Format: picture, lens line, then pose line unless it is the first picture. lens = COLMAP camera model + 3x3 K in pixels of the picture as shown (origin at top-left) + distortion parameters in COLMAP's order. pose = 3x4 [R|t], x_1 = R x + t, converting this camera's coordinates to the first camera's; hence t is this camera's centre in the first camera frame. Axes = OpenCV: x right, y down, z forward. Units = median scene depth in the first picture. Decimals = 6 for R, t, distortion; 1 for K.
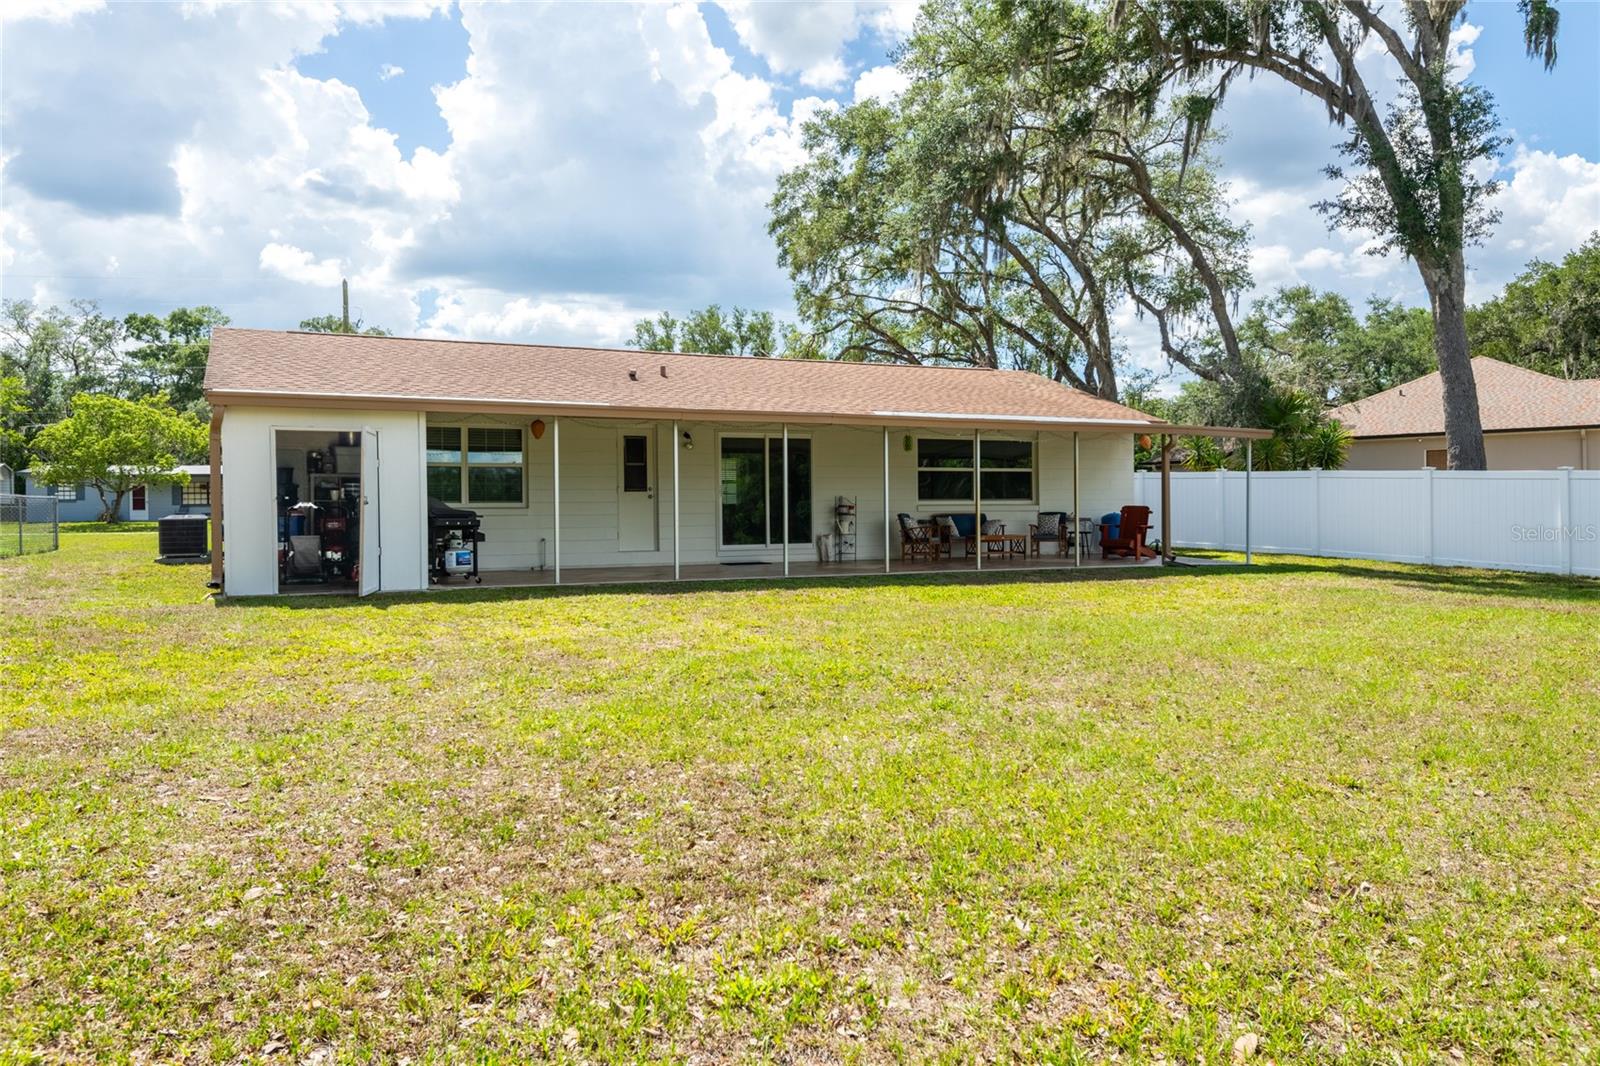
lens RADIAL K [[1148.0, 0, 796.4], [0, 1148.0, 536.2], [0, 0, 1]] dist [0.009689, 0.001918]
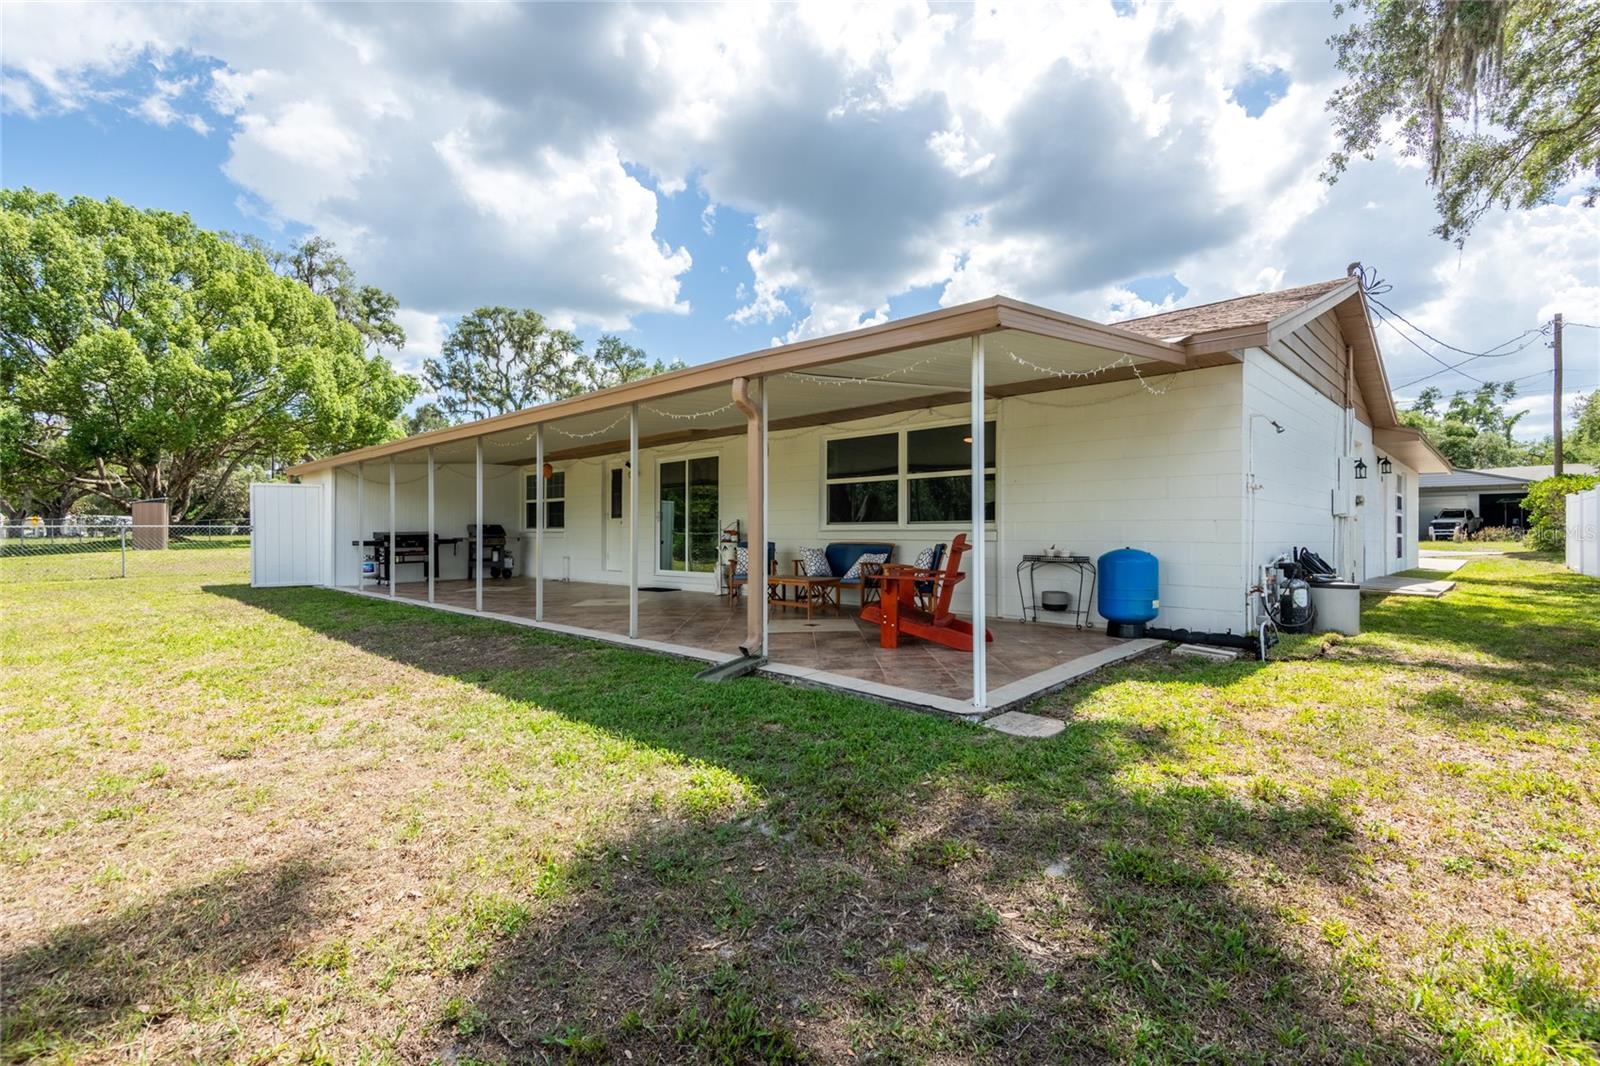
lens RADIAL K [[742.3, 0, 800.4], [0, 742.3, 534.7], [0, 0, 1]] dist [0.037582, -0.024289]
pose [[0.360273, 0.009892, -0.932794, 0.553491], [-0.013417, 0.999895, 0.005421, -0.028341], [0.932750, 0.010562, 0.360368, 0.844719]]
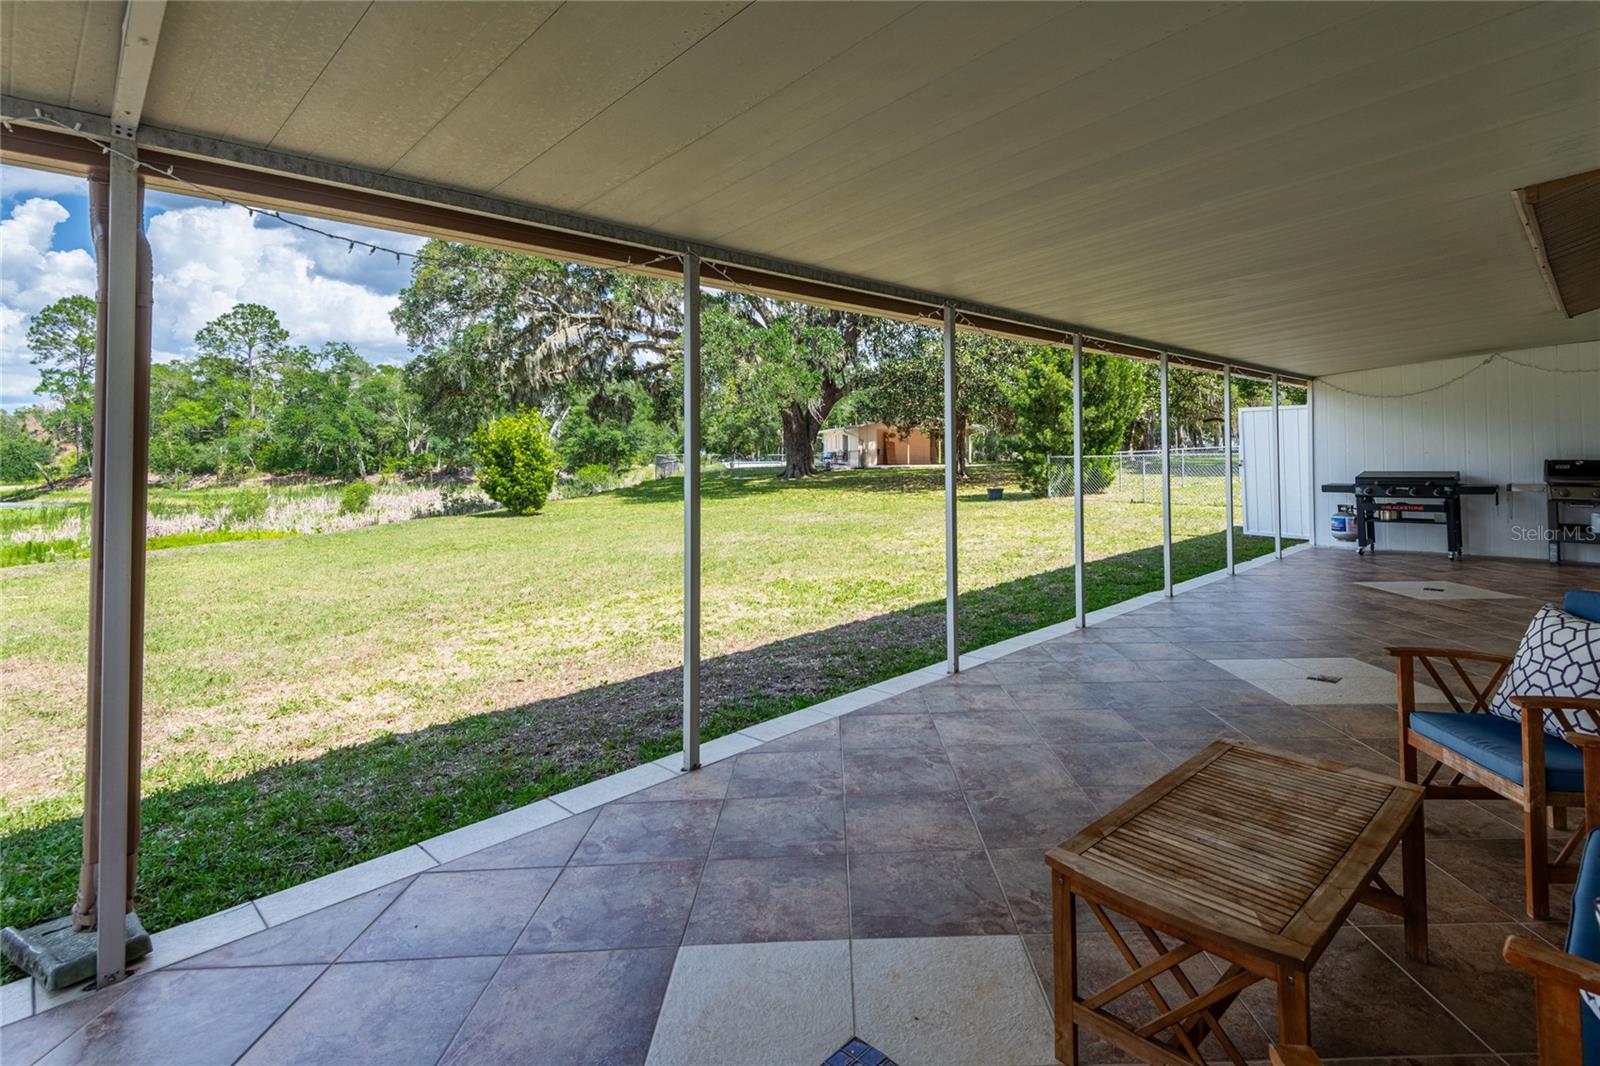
lens RADIAL K [[770.8, 0, 824.0], [0, 770.8, 444.7], [0, 0, 1]] dist [0.042095, -0.027025]
pose [[-0.928344, 0.014854, -0.371425, 0.244775], [0.013757, 0.999890, 0.005604, -0.045659], [0.371467, 0.000093, -0.928446, 1.055641]]
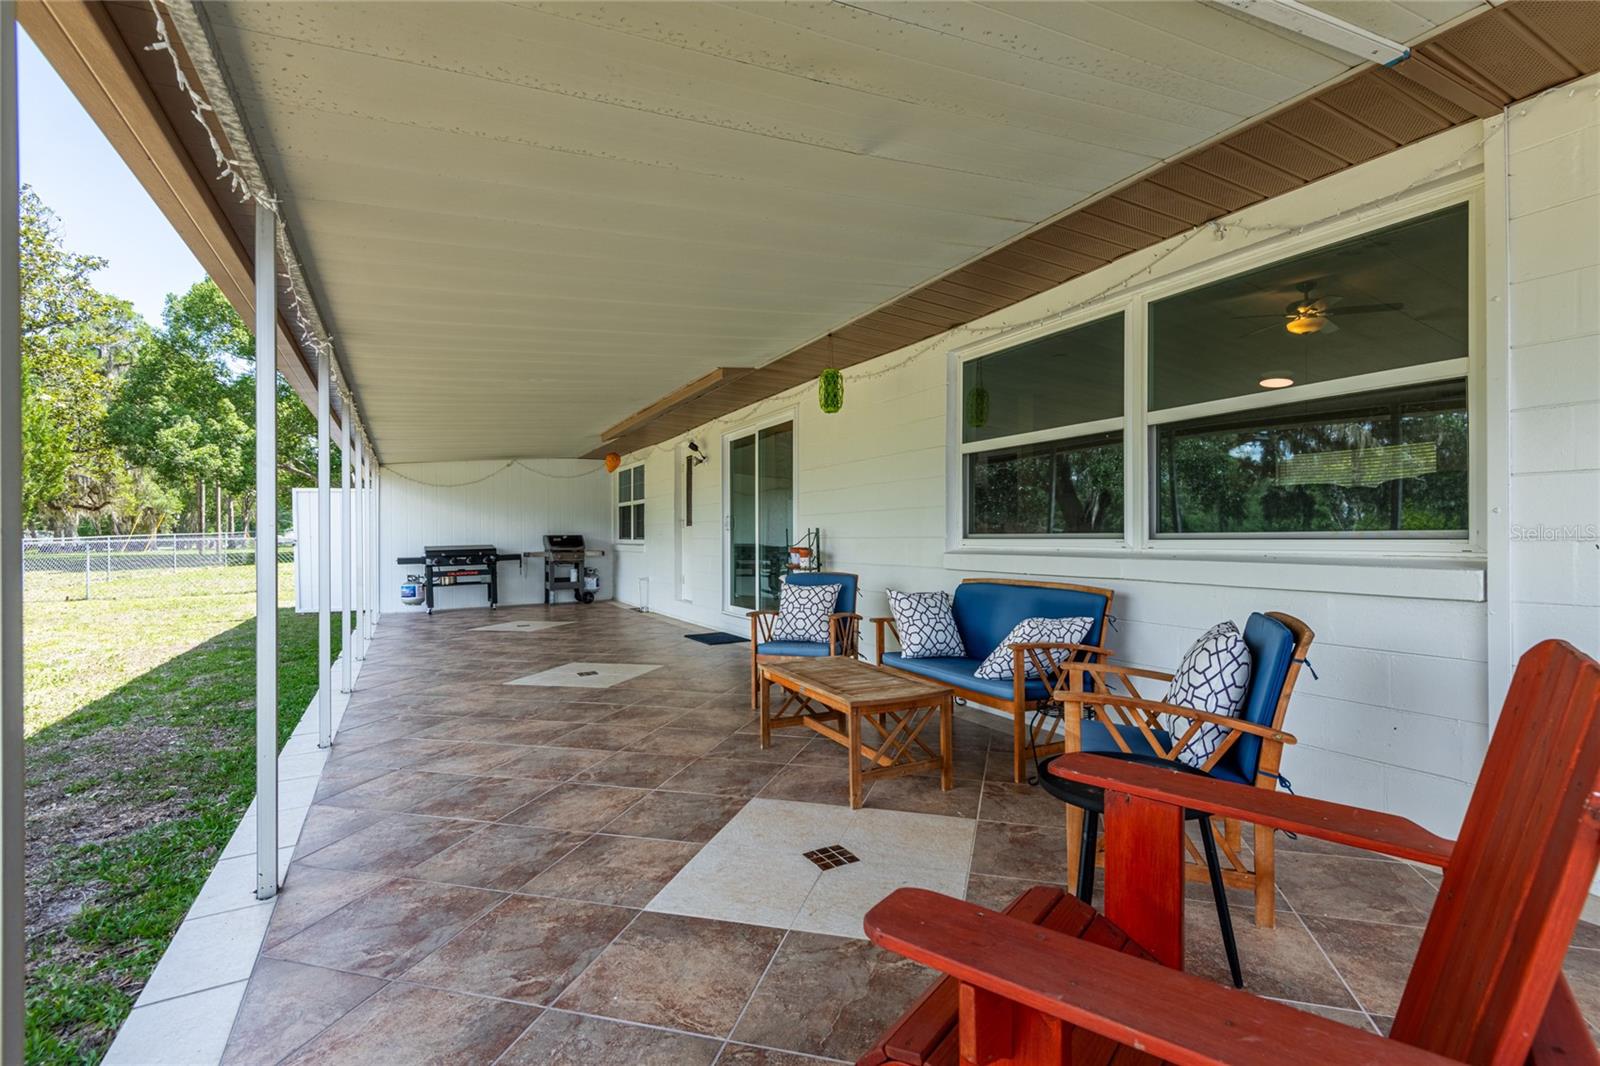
lens RADIAL K [[742.3, 0, 800.4], [0, 742.3, 534.7], [0, 0, 1]] dist [0.037582, -0.024289]
pose [[0.073247, 0.005077, -0.997301, 0.334815], [-0.005182, 0.999975, 0.004710, -0.034358], [0.997300, 0.004823, 0.073272, 0.967782]]
